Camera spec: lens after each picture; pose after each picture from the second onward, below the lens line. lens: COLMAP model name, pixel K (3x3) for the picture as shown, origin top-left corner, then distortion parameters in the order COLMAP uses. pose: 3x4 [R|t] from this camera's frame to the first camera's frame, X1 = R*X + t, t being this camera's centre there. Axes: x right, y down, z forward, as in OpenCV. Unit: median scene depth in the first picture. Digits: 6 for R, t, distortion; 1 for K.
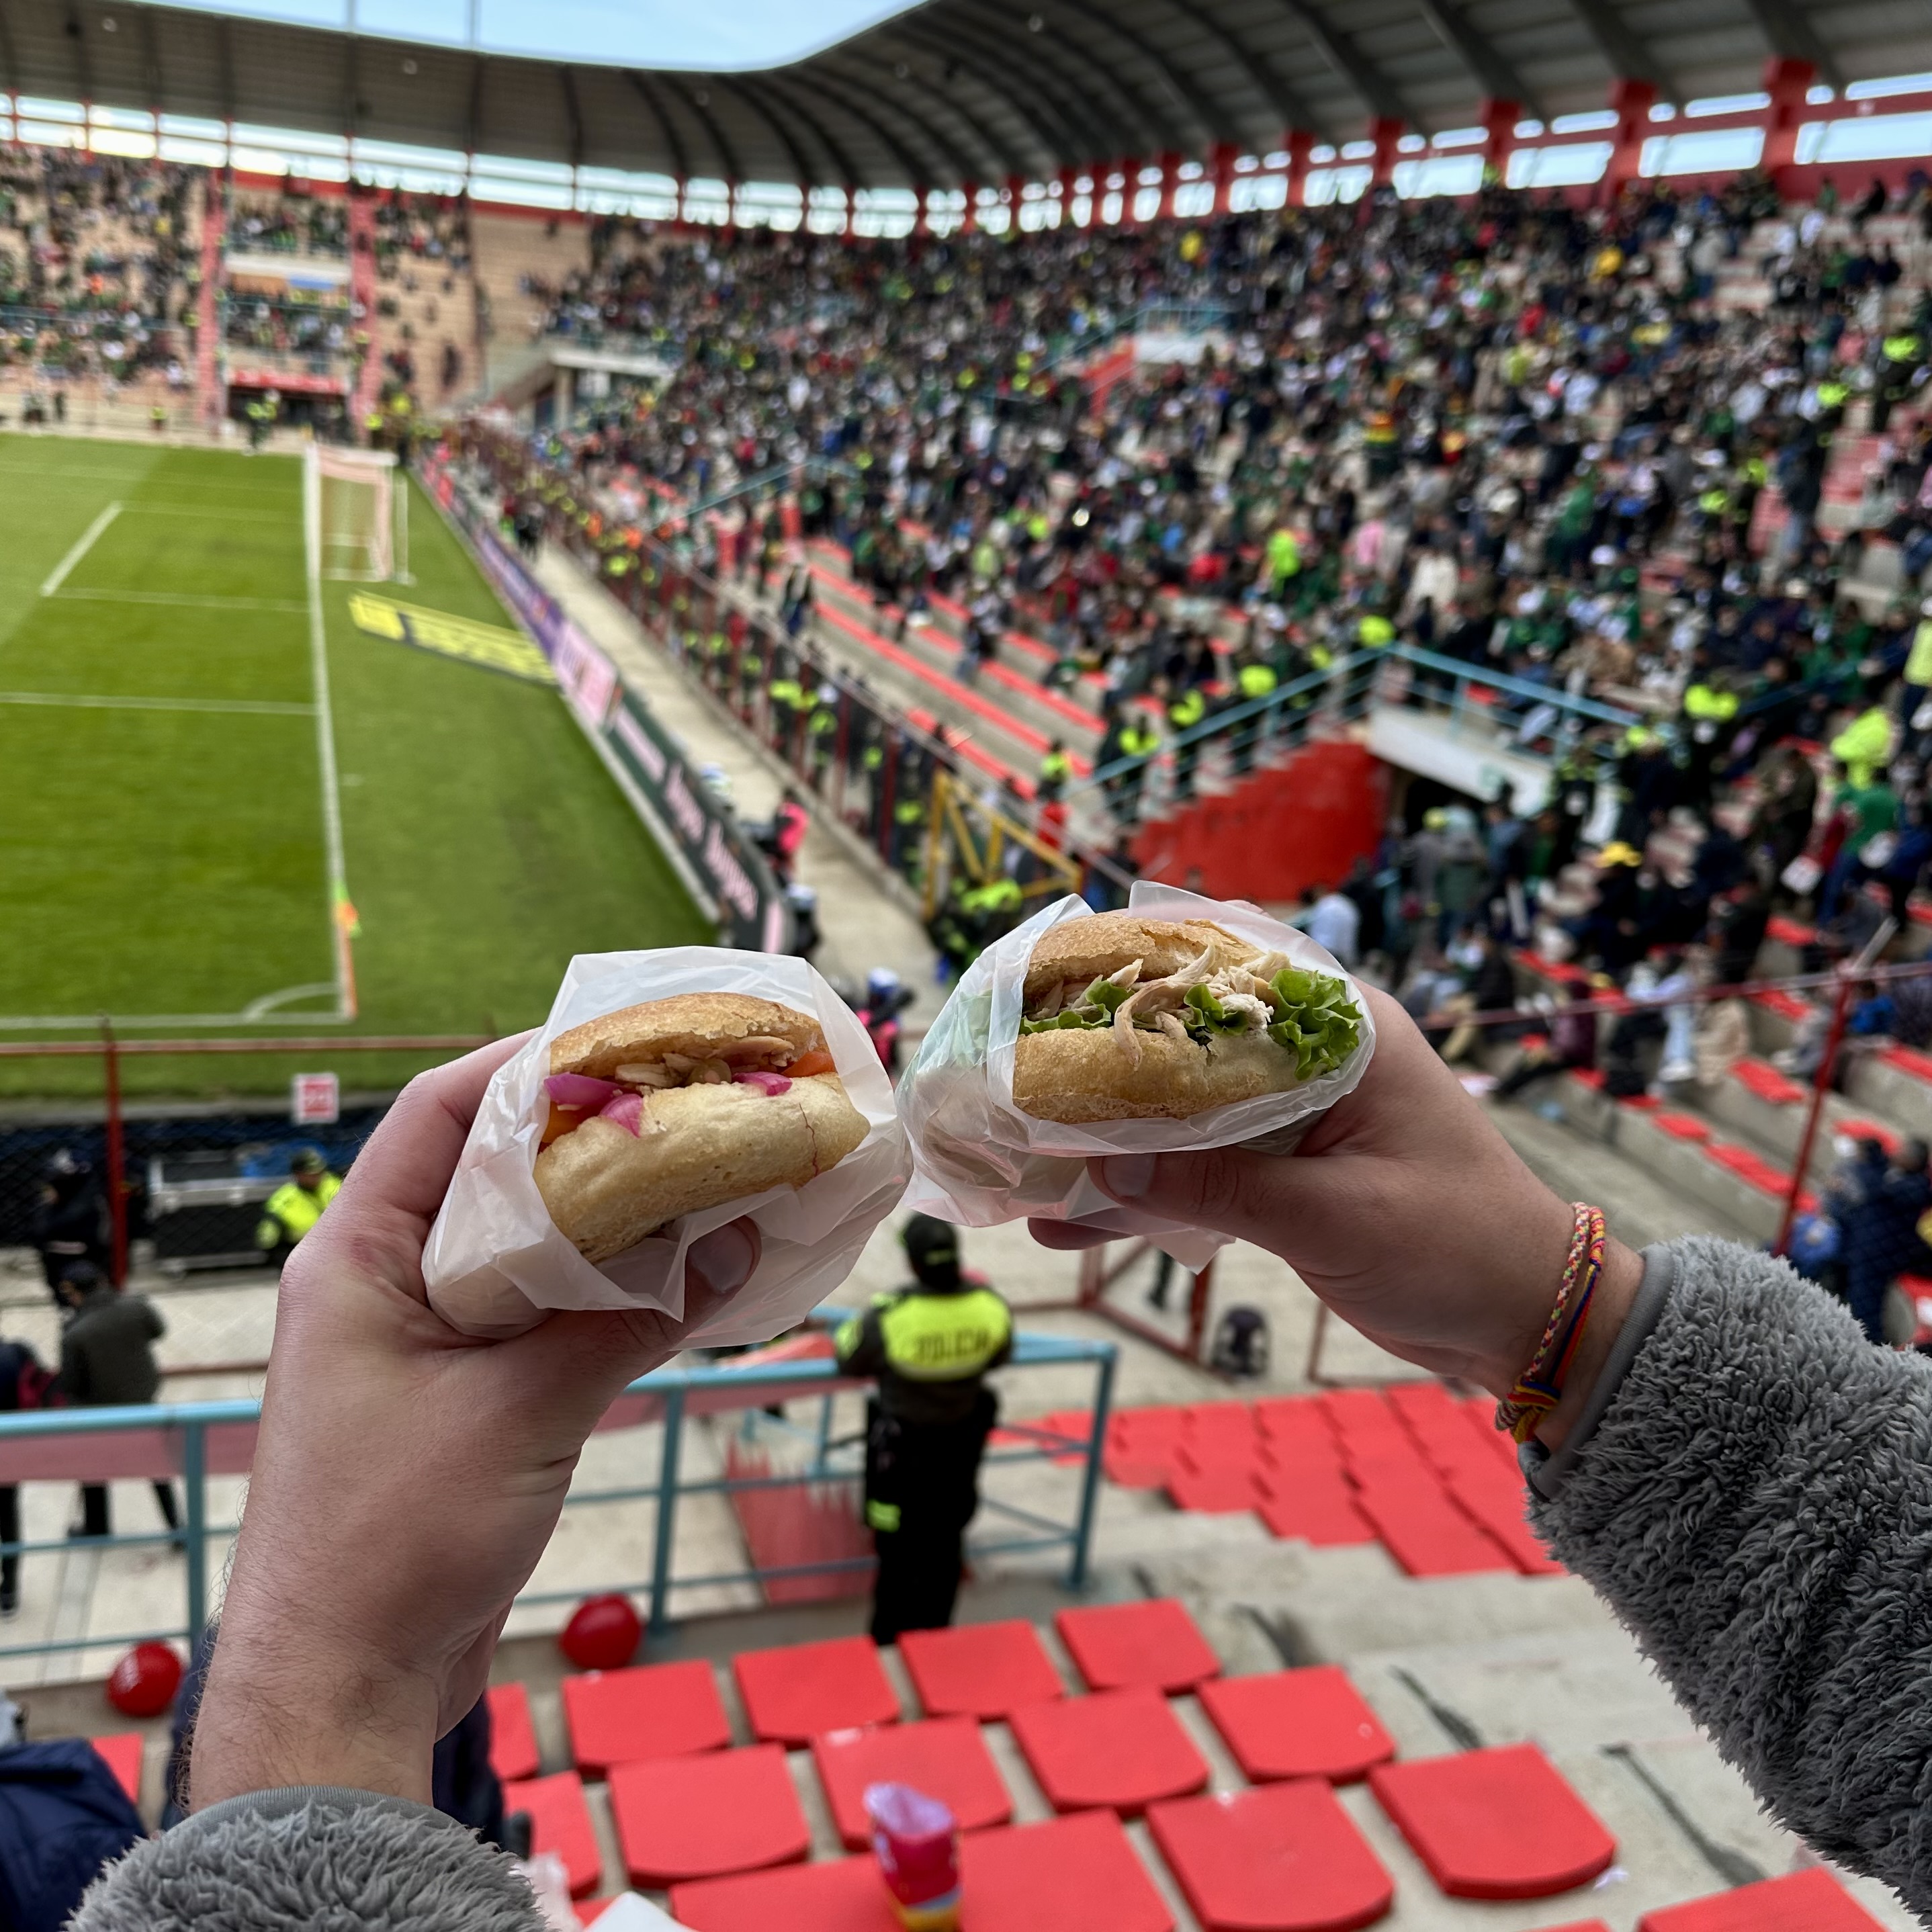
lens RADIAL K [[1932.6, 0, 966.0], [0, 1932.6, 966.0], [0, 0, 1]] dist [0.002373, -0.005567]
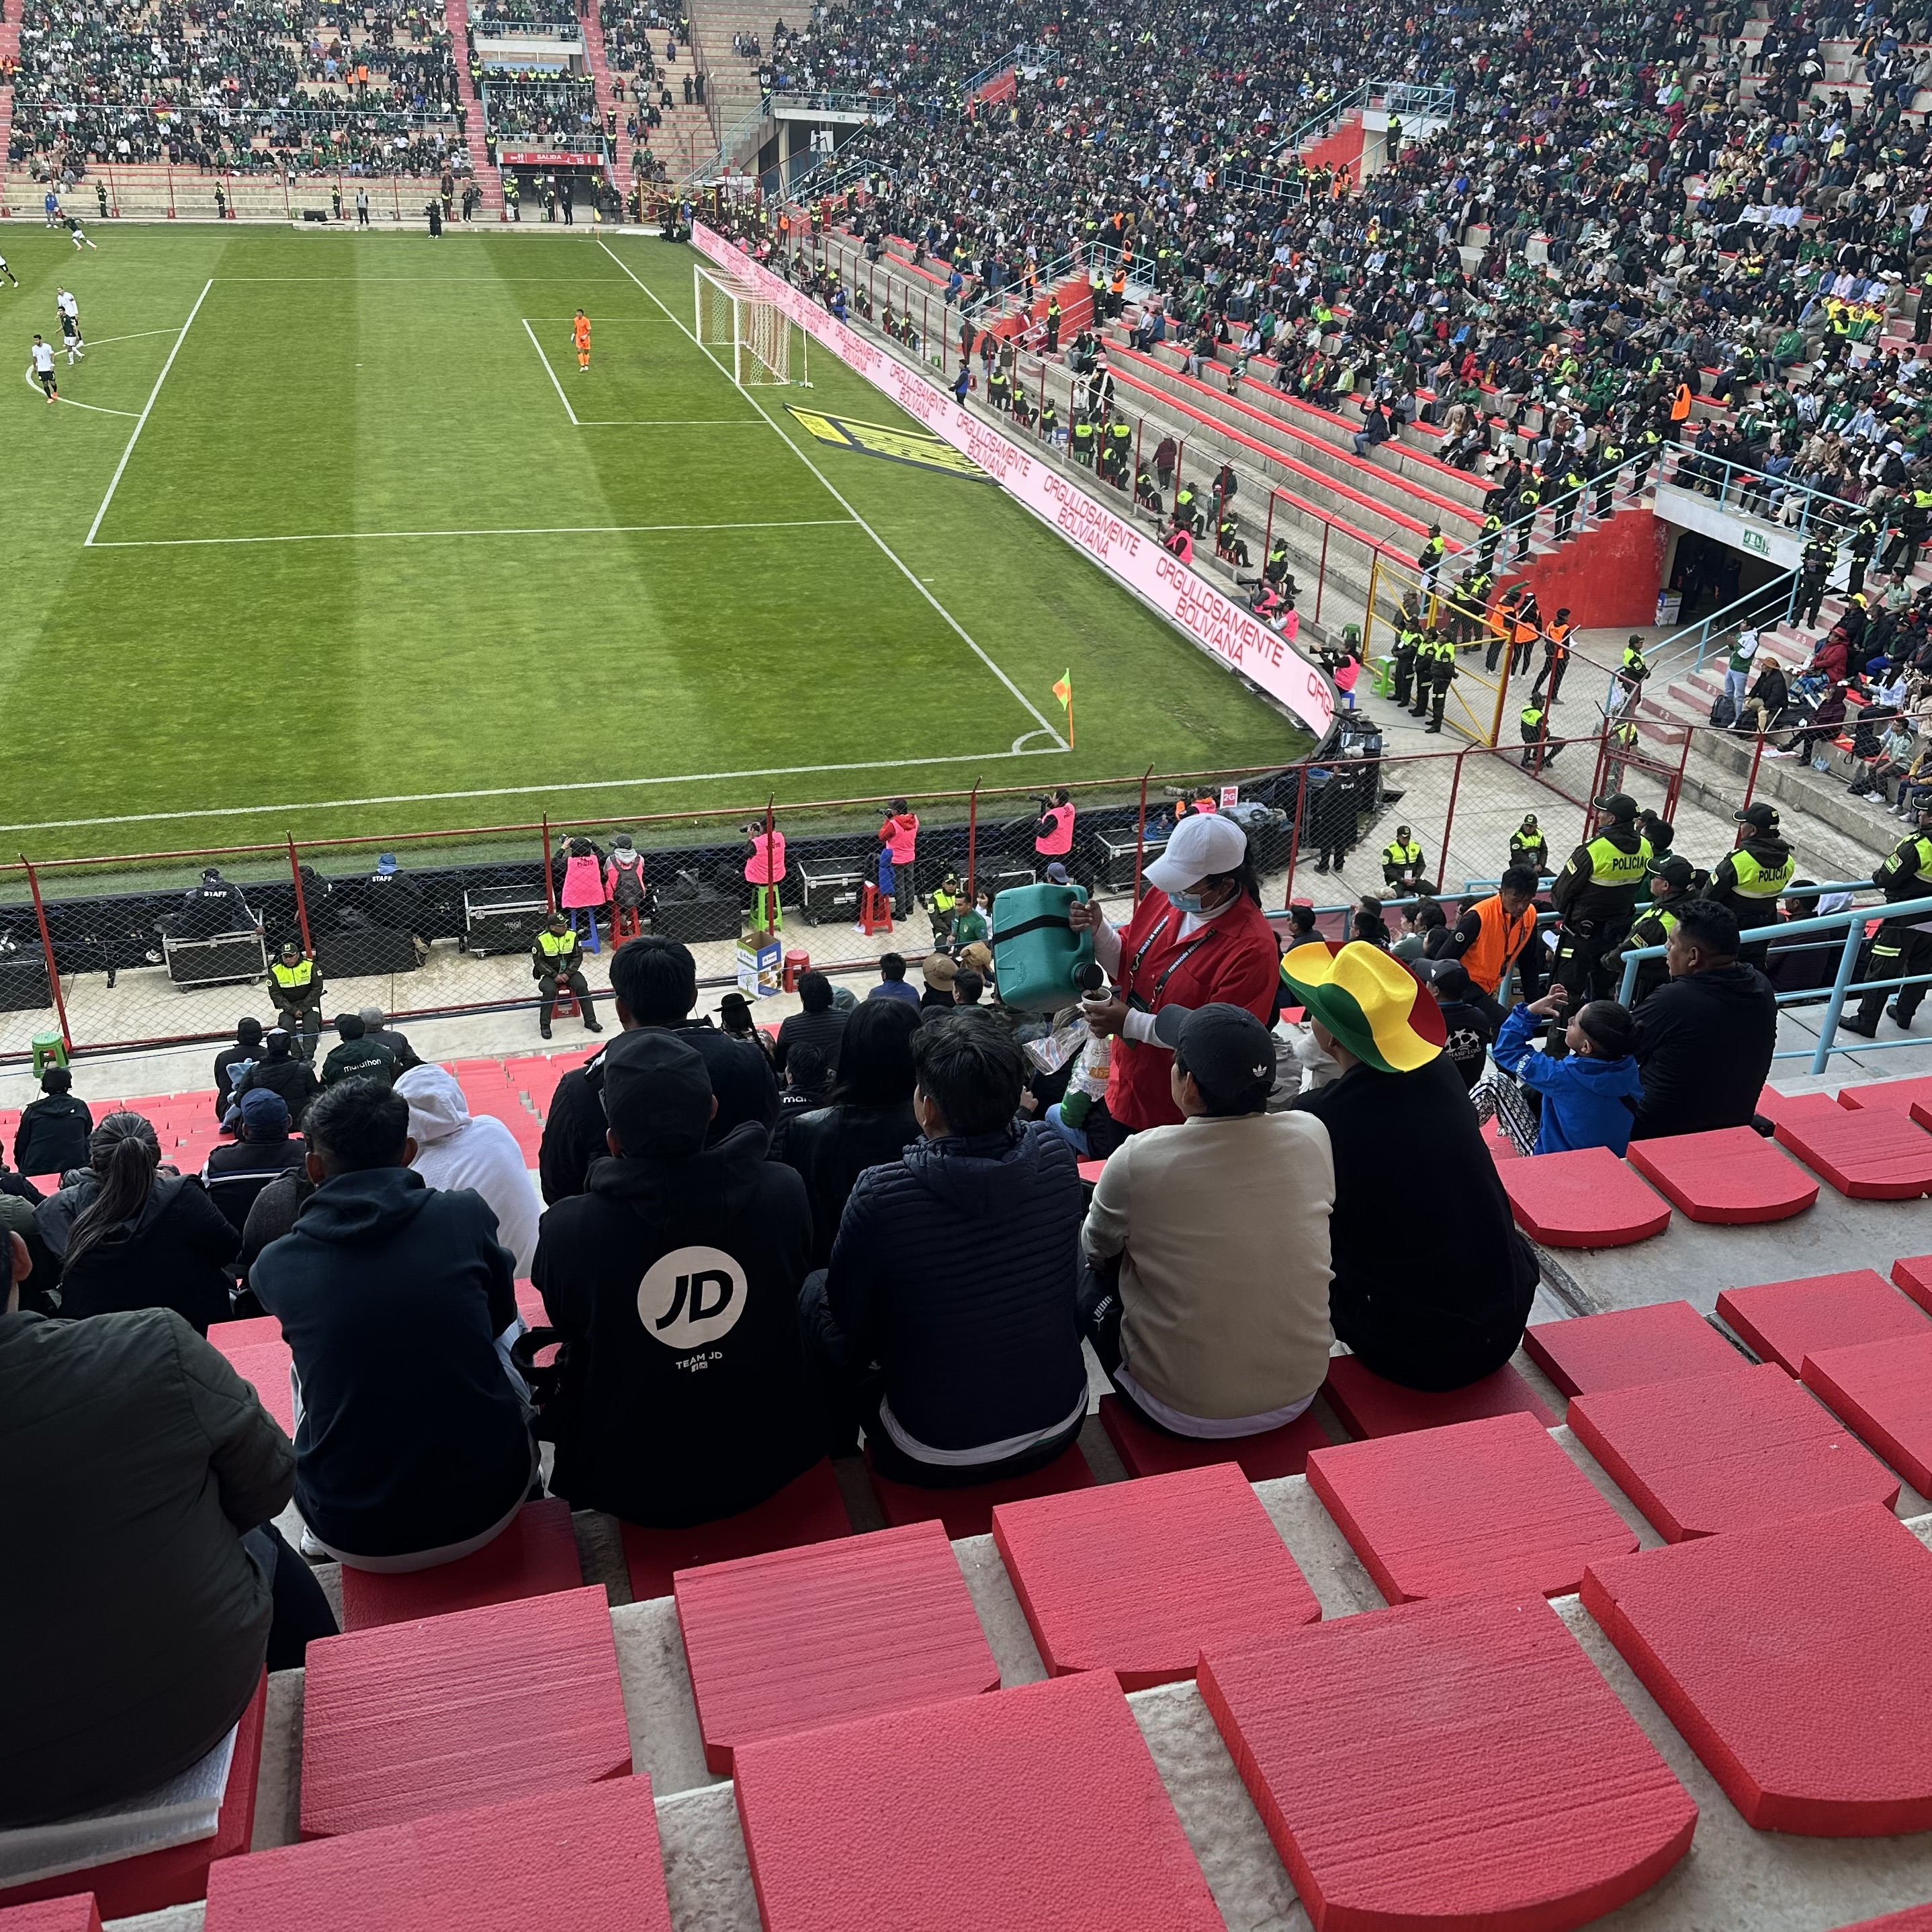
lens RADIAL K [[1932.6, 0, 966.0], [0, 1932.6, 966.0], [0, 0, 1]] dist [0.002373, -0.005567]
pose [[0.997252, -0.043722, -0.059804, -0.220678], [0.052714, 0.986004, 0.158169, -0.039360], [0.052051, -0.160887, 0.985599, -0.455648]]
